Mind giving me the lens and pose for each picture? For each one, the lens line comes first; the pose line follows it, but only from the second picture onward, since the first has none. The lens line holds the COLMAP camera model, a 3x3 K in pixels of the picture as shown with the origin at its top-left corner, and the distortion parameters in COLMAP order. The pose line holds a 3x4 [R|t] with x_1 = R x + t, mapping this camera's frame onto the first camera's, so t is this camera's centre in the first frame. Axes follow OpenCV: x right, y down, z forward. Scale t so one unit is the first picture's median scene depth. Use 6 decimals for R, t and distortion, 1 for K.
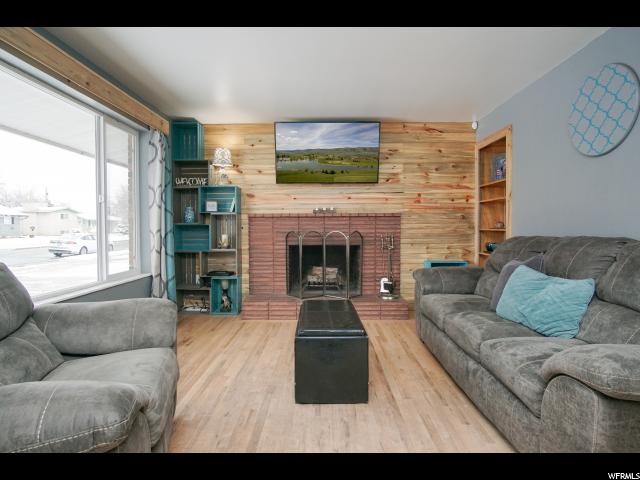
lens RADIAL K [[352.5, 0, 318.9], [0, 352.5, 229.9], [0, 0, 1]] dist [-0.027605, 0.000409]
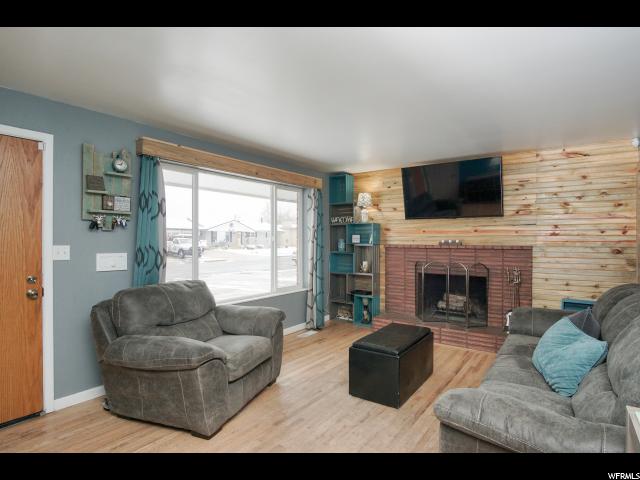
lens RADIAL K [[345.2, 0, 316.5], [0, 345.2, 237.3], [0, 0, 1]] dist [-0.004936, 0.001020]
pose [[0.816805, 0.000086, -0.576914, 0.295366], [-0.009008, 0.999880, -0.012605, -0.054814], [0.576843, 0.015493, 0.816708, -0.101809]]
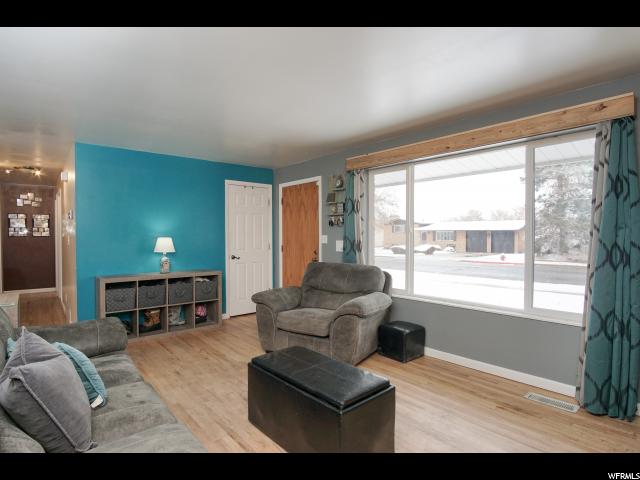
lens RADIAL K [[345.2, 0, 316.5], [0, 345.2, 237.3], [0, 0, 1]] dist [-0.004936, 0.001020]
pose [[-0.742259, 0.003663, -0.670103, 0.342010], [-0.009397, 0.999830, 0.015874, -0.053189], [0.670047, 0.018079, -0.742098, 0.945299]]
